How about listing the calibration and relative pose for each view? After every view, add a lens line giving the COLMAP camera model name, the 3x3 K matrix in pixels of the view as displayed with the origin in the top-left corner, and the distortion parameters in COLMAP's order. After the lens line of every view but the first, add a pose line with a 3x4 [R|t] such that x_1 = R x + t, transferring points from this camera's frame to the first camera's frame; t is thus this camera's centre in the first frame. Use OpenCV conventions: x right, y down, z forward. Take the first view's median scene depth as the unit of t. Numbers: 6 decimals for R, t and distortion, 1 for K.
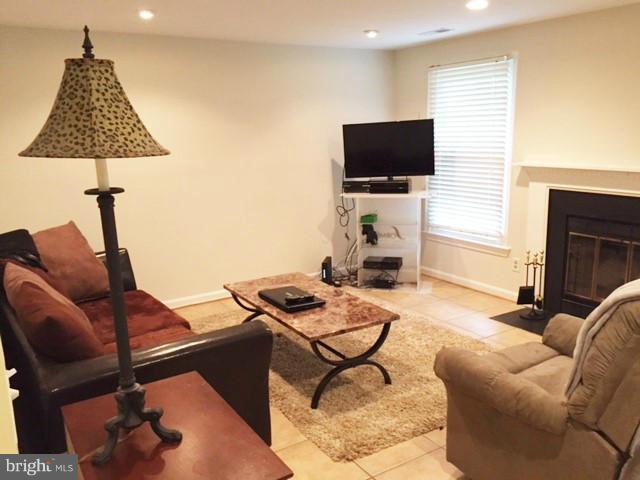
lens RADIAL K [[550.1, 0, 320.0], [0, 550.1, 240.0], [0, 0, 1]] dist [0.013523, -0.006514]
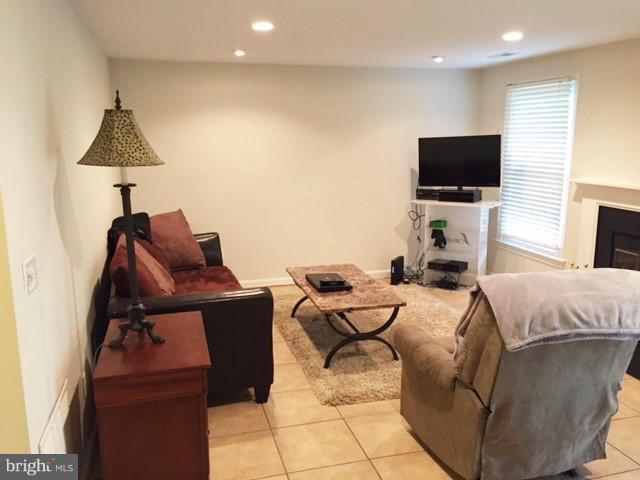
lens RADIAL K [[550.1, 0, 320.0], [0, 550.1, 240.0], [0, 0, 1]] dist [0.013523, -0.006514]
pose [[0.957414, 0.073558, -0.279192, 0.275790], [-0.075766, 0.997121, 0.002889, 0.011997], [0.278601, 0.018388, 0.960231, -0.188692]]
